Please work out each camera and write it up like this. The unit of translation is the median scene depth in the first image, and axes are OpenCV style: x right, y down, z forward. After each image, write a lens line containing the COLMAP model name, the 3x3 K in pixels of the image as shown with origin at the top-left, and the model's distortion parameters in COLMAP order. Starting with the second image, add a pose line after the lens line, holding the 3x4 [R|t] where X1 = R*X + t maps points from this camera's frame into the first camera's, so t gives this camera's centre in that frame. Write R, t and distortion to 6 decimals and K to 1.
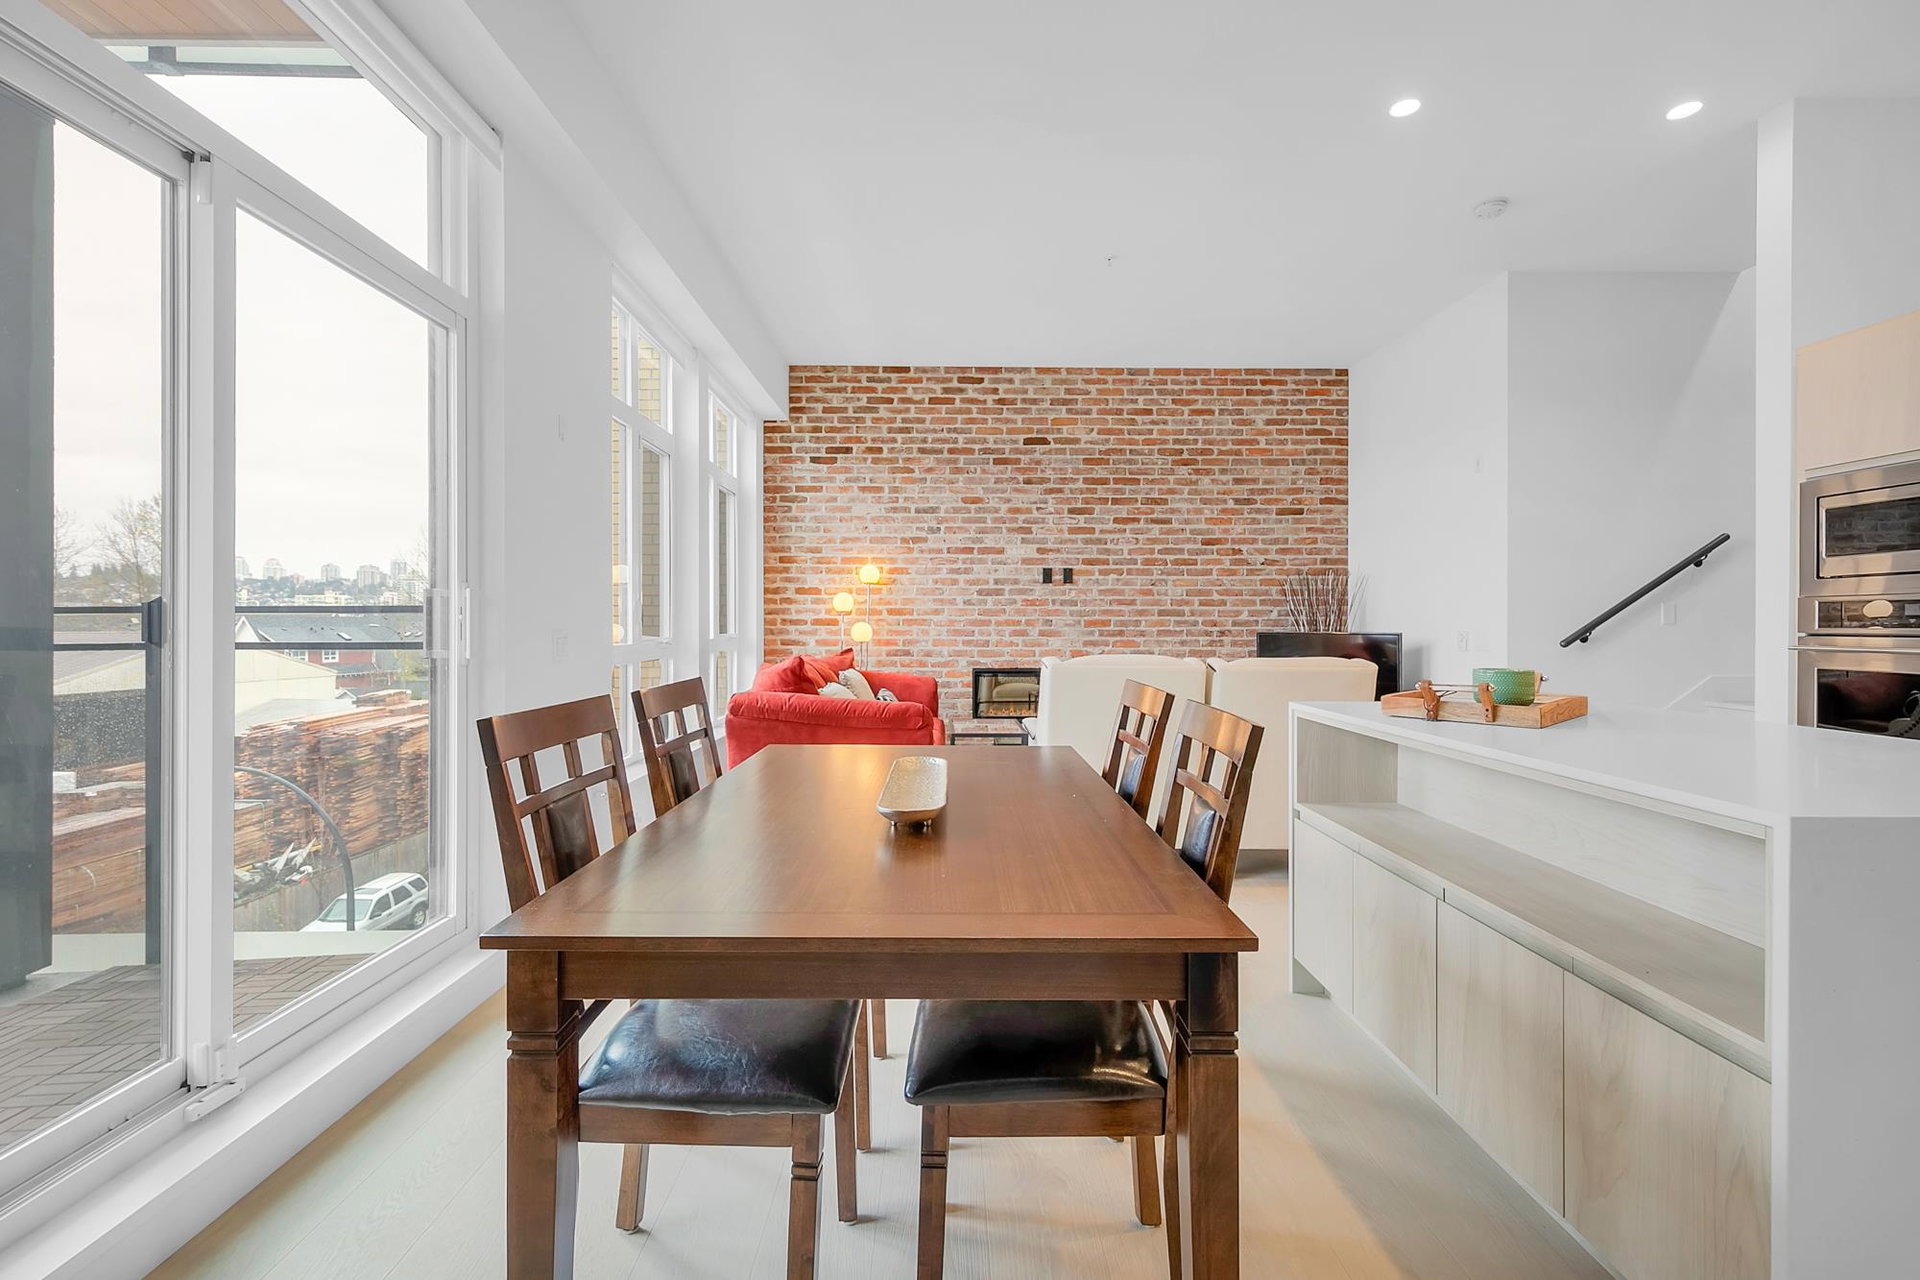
lens RADIAL K [[801.0, 0, 961.5], [0, 801.0, 633.8], [0, 0, 1]] dist [0.000817, -0.000479]
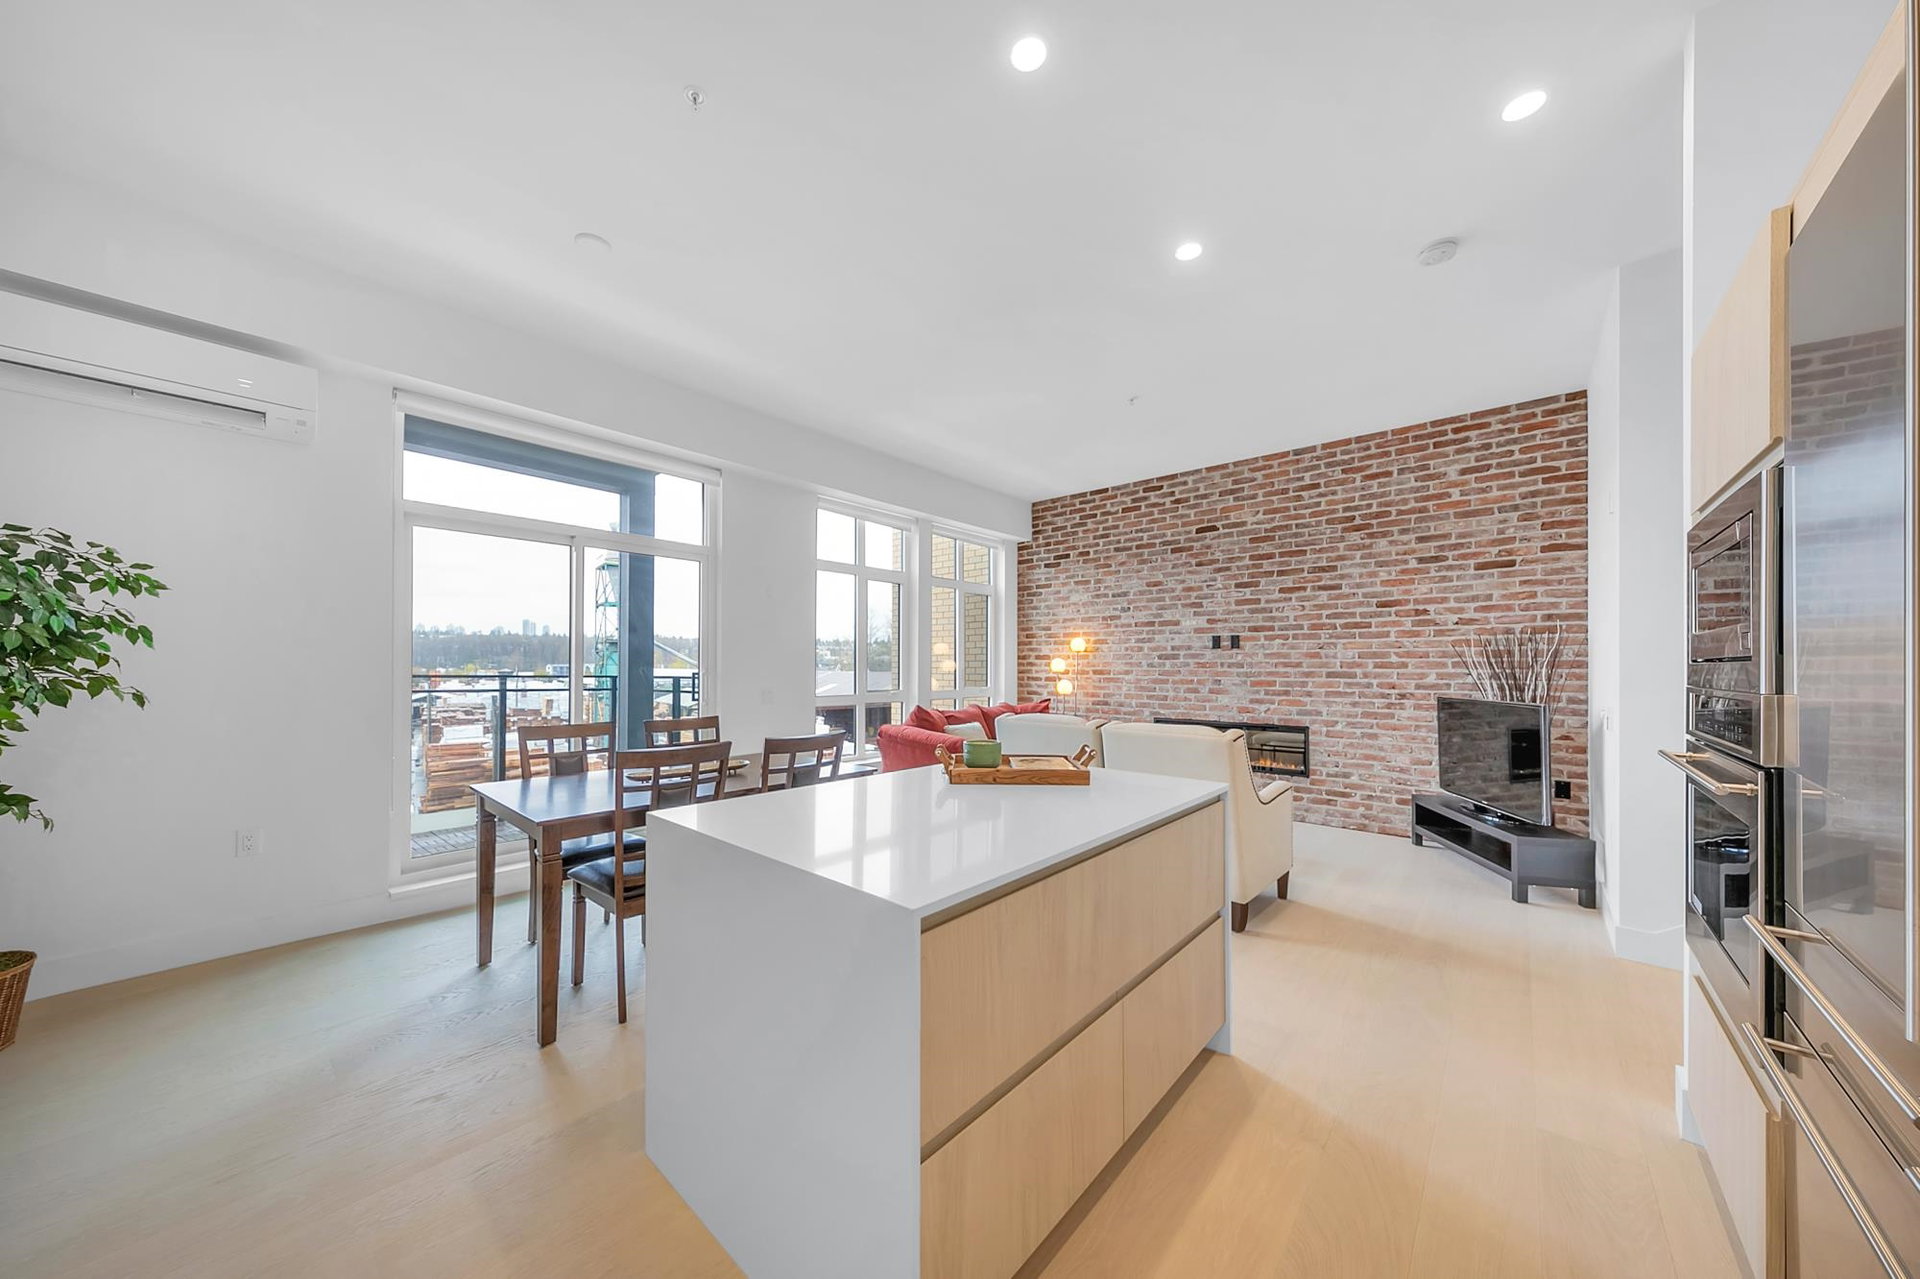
lens RADIAL K [[622.6, 0, 947.8], [0, 622.6, 667.0], [0, 0, 1]] dist [0.002530, 0.000207]
pose [[0.739833, 0.001850, -0.672788, 0.430853], [-0.005300, 0.999981, -0.003078, -0.031366], [0.672770, 0.005843, 0.739829, 0.058697]]
